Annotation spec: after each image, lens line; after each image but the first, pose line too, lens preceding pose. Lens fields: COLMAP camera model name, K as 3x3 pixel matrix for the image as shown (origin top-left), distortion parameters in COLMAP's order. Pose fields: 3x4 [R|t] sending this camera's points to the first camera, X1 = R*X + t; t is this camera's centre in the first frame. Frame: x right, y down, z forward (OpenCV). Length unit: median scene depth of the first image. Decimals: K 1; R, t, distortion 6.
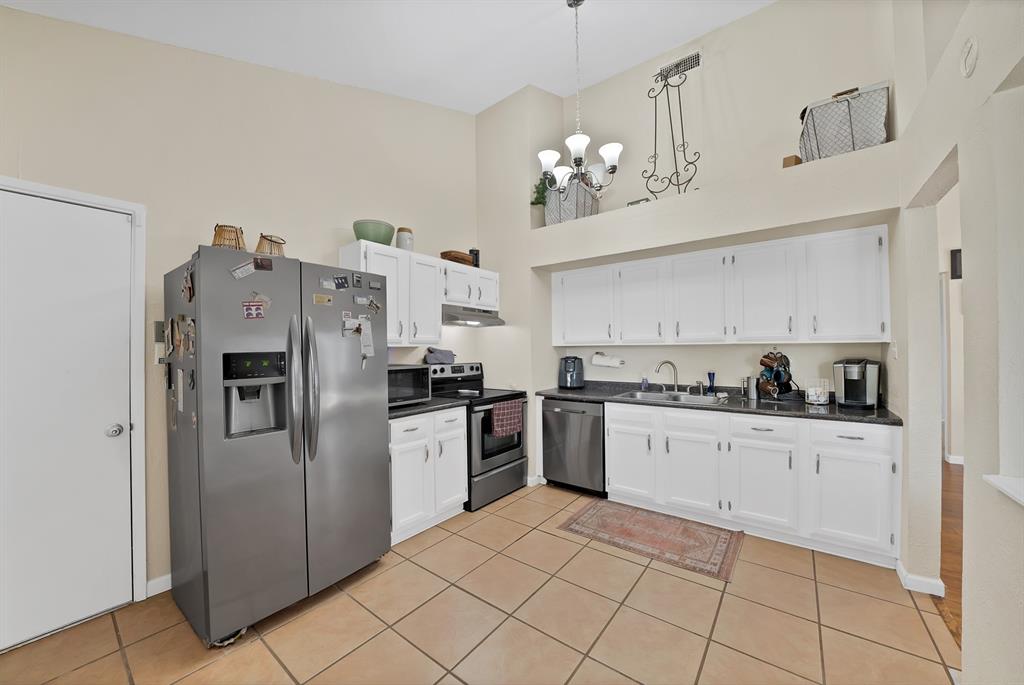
lens RADIAL K [[370.1, 0, 510.3], [0, 370.1, 344.4], [0, 0, 1]] dist [-0.024042, 0.000214]
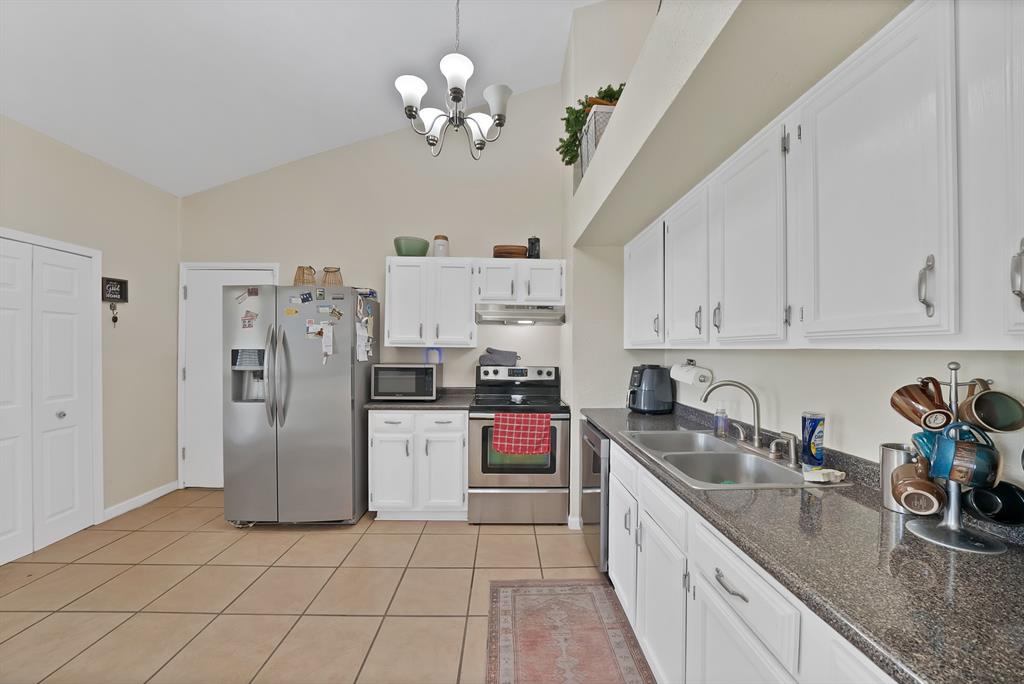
lens RADIAL K [[369.3, 0, 516.4], [0, 369.3, 347.6], [0, 0, 1]] dist [-0.021885, 0.000005]
pose [[0.634371, 0.012902, -0.772921, 0.654001], [-0.006784, 0.999915, 0.011124, -0.005698], [0.772999, -0.001814, 0.634405, 0.474911]]
